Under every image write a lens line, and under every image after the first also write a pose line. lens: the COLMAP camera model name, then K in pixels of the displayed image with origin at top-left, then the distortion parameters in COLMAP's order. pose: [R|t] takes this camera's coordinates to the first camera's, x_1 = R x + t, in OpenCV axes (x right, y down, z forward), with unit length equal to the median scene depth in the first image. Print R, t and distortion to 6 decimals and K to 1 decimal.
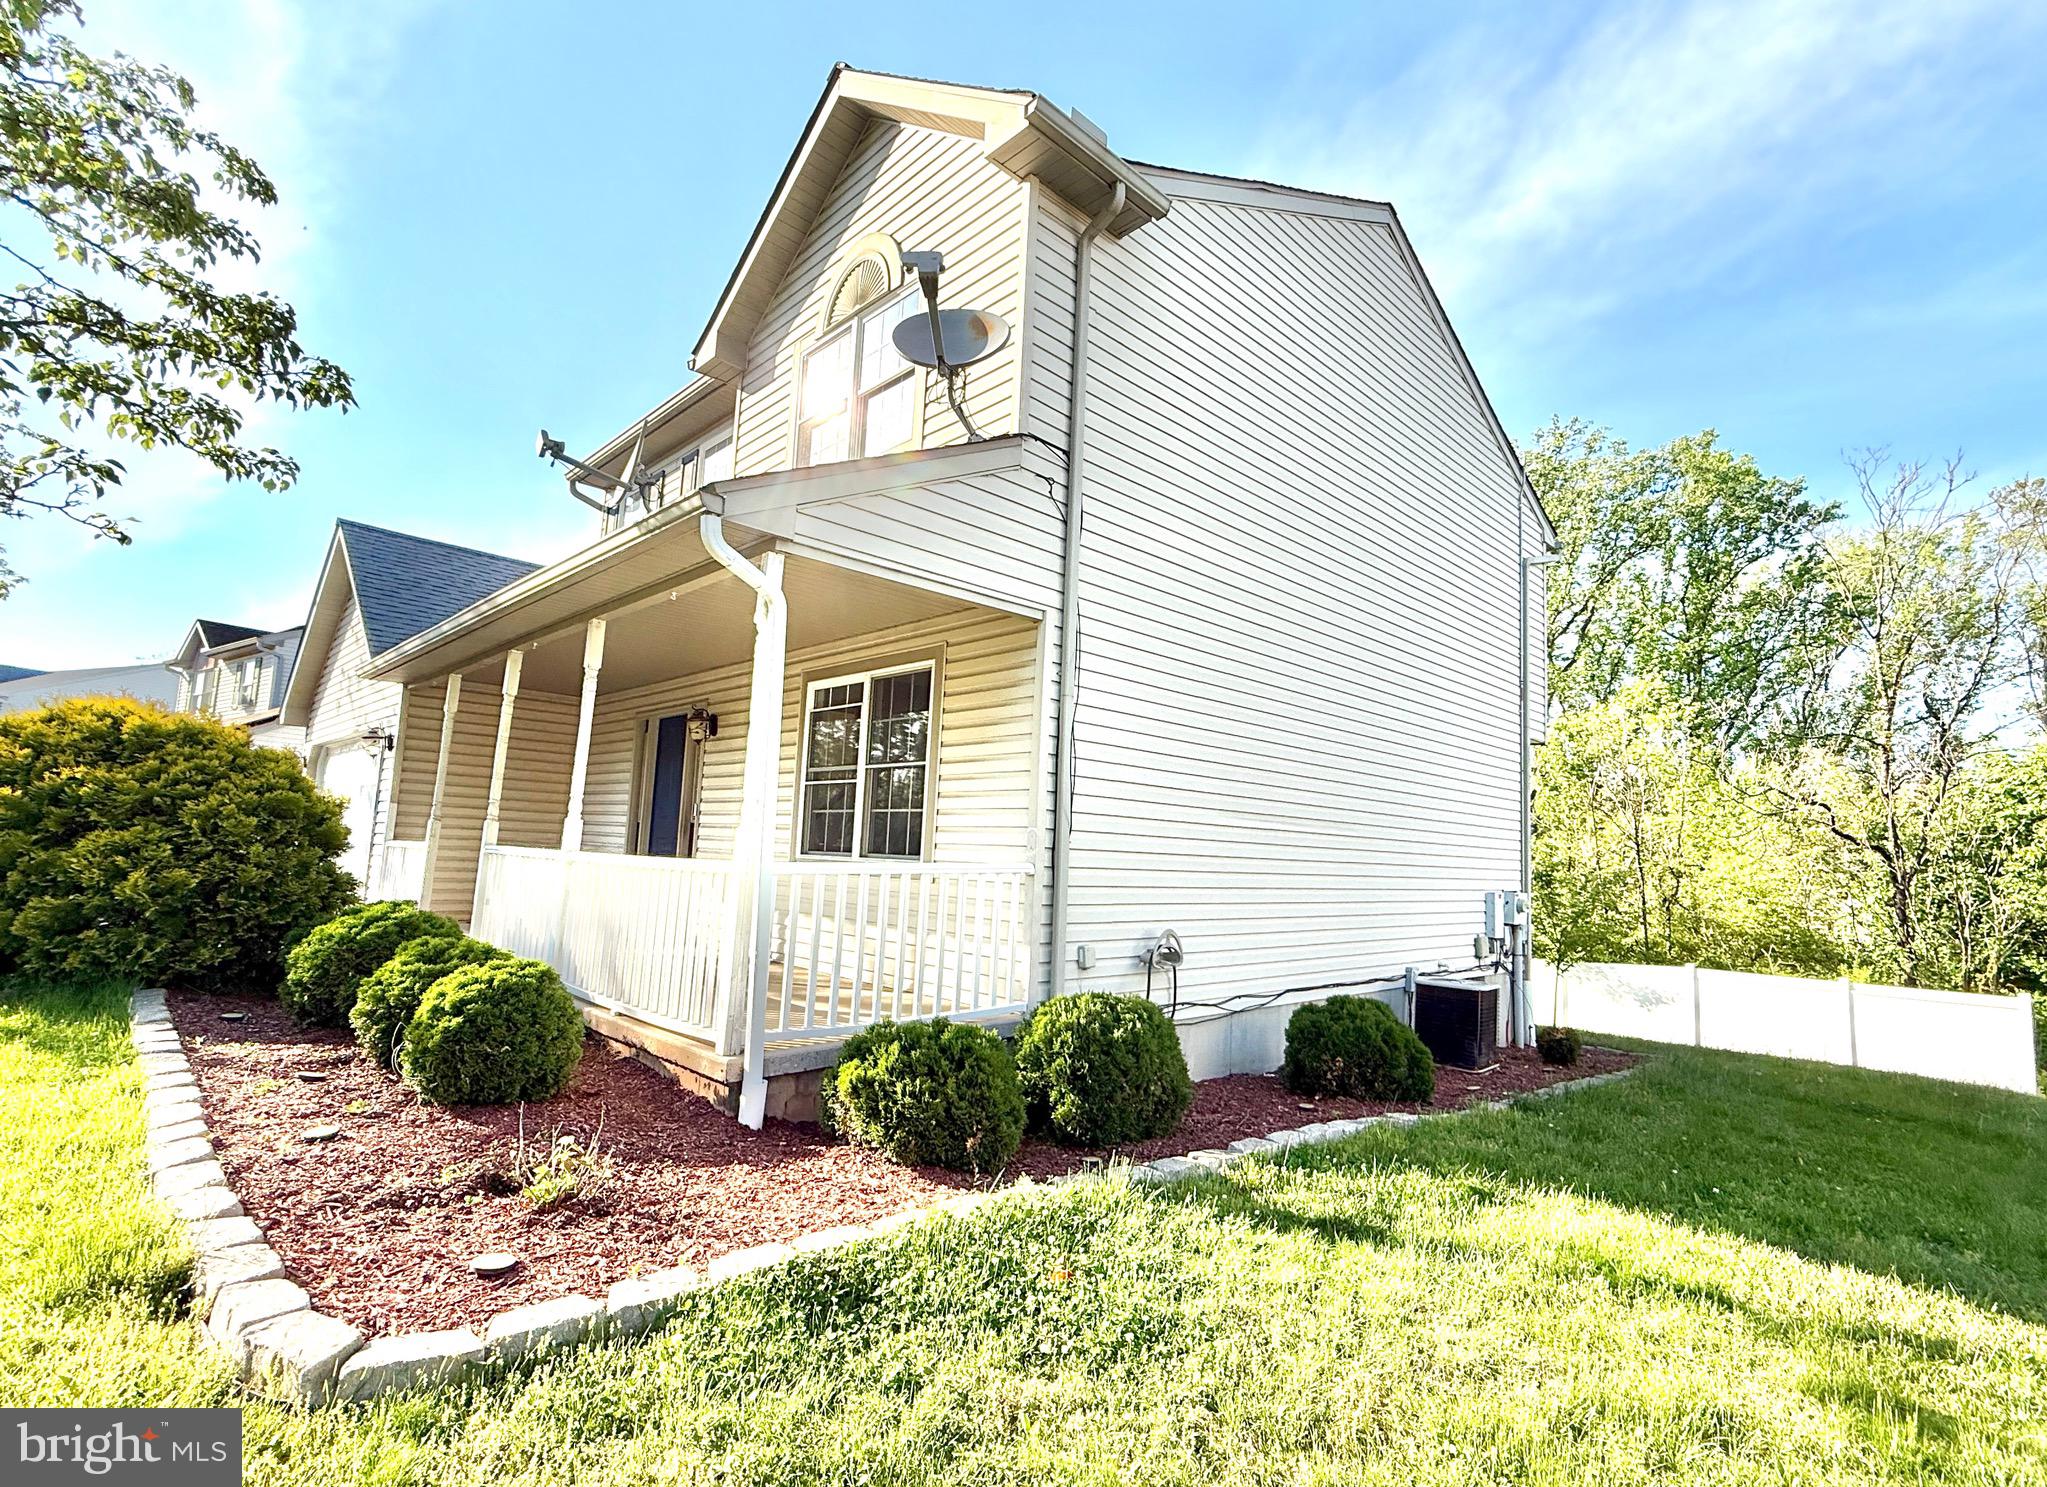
lens RADIAL K [[972.8, 0, 1026.2], [0, 972.8, 734.3], [0, 0, 1]] dist [0.001236, 0.000081]
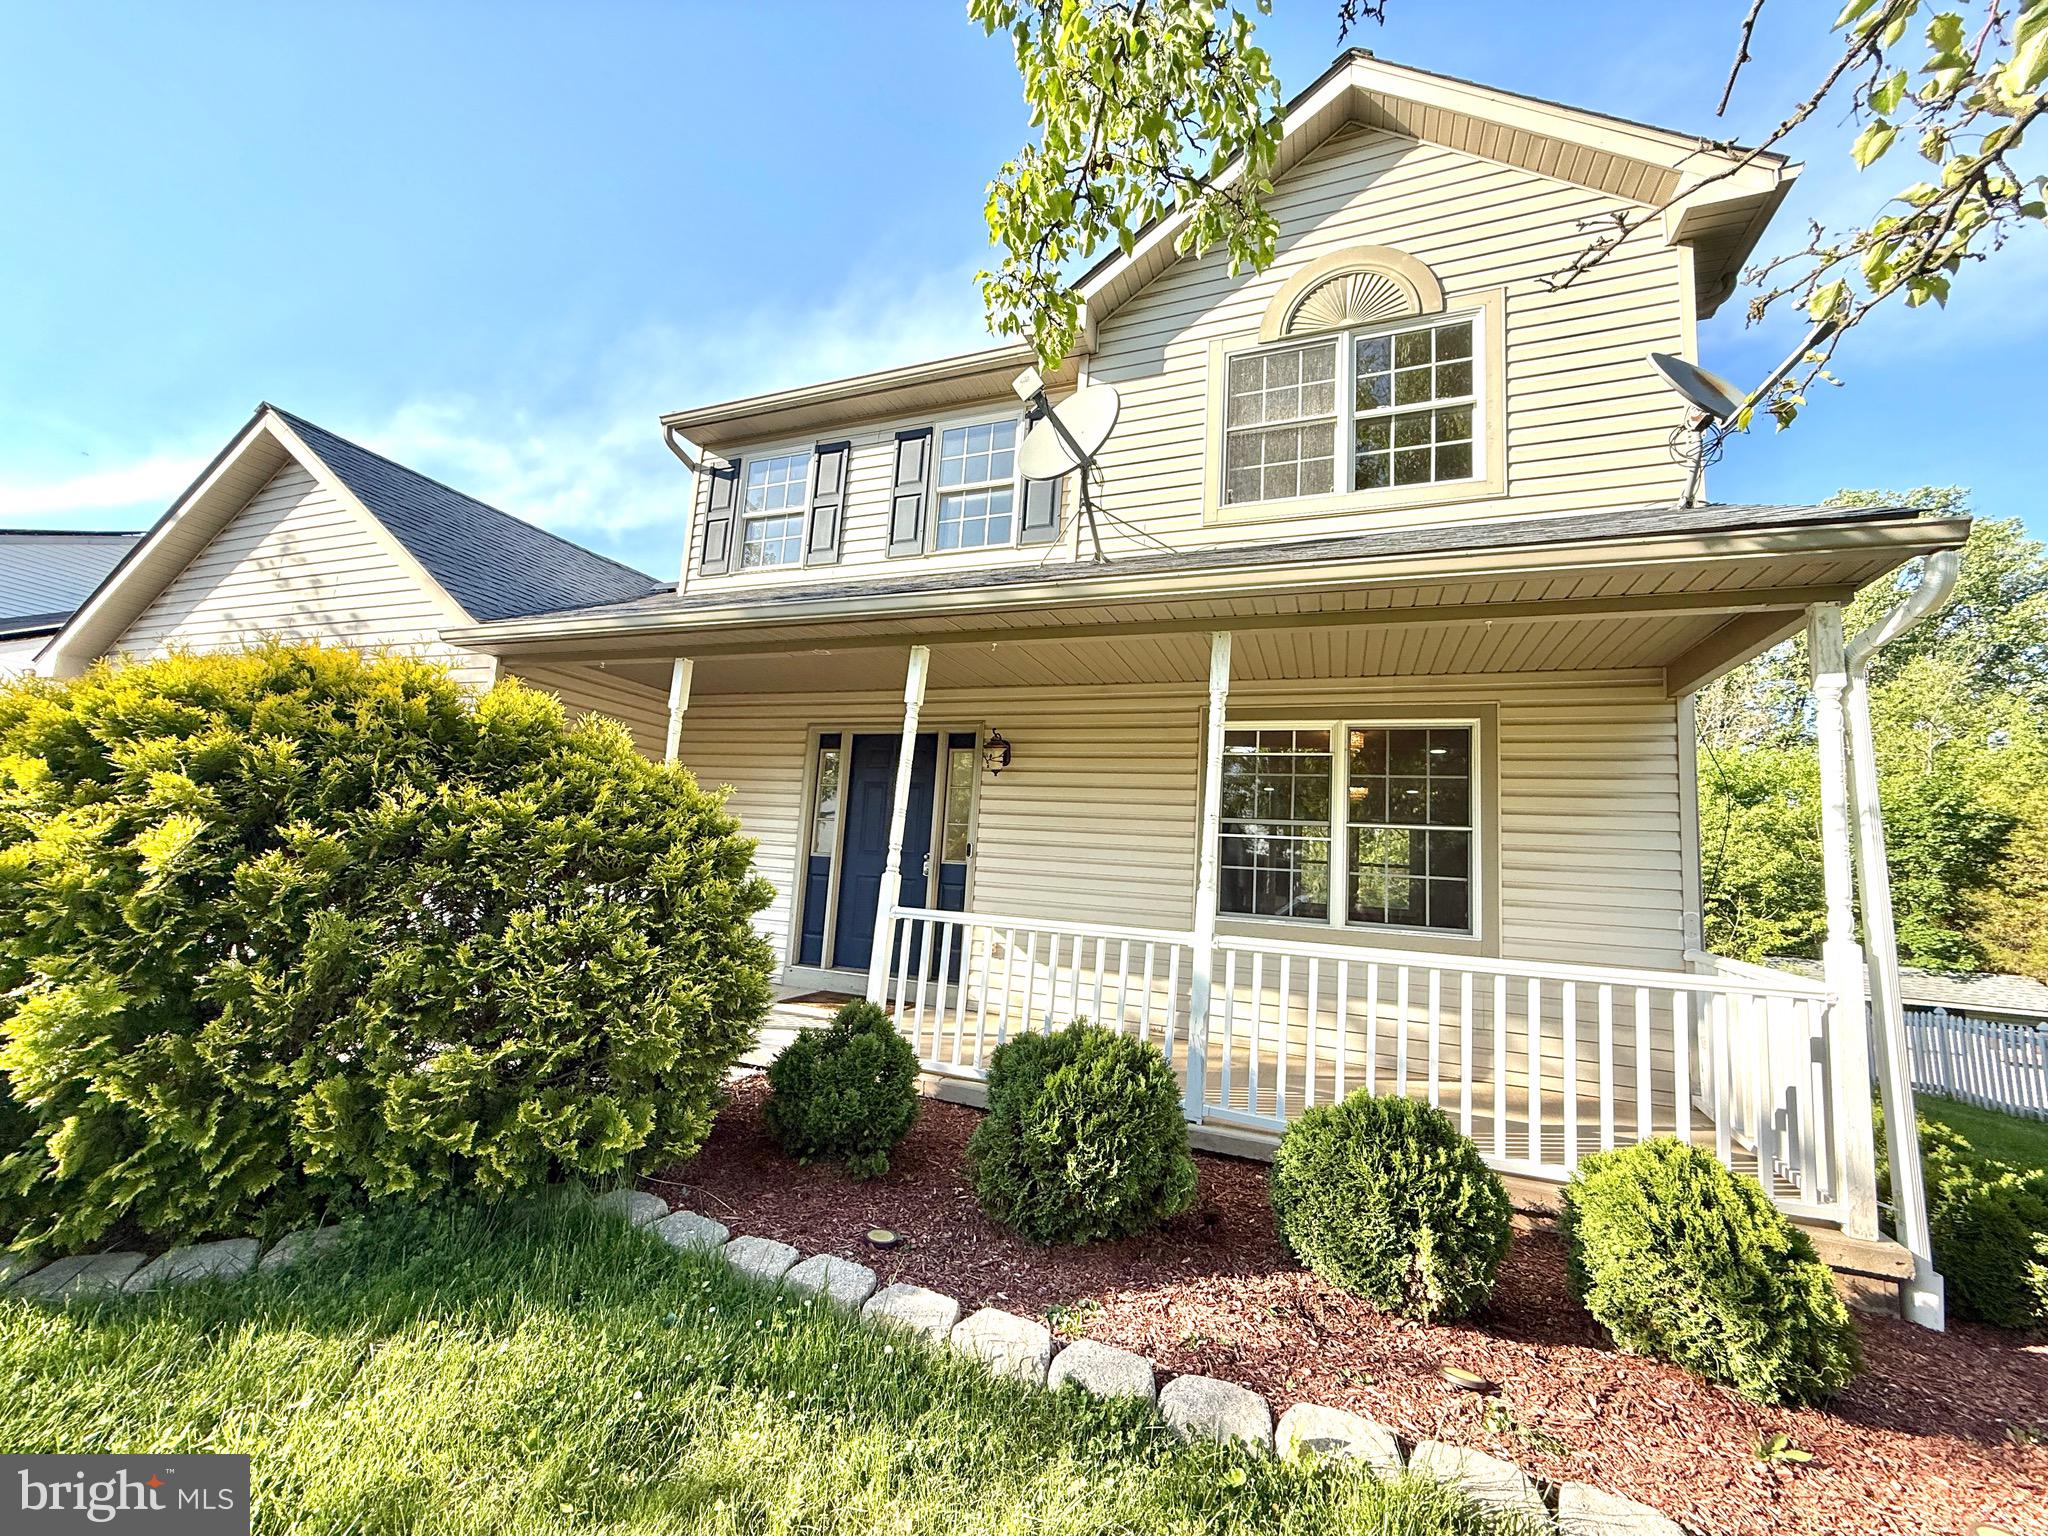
lens RADIAL K [[824.6, 0, 1020.0], [0, 824.6, 772.2], [0, 0, 1]] dist [-0.001347, -0.000067]
pose [[0.914666, 0.062724, 0.399314, -0.655083], [-0.071219, 0.997440, 0.006456, 0.001172], [-0.397886, -0.034344, 0.916792, 0.350694]]
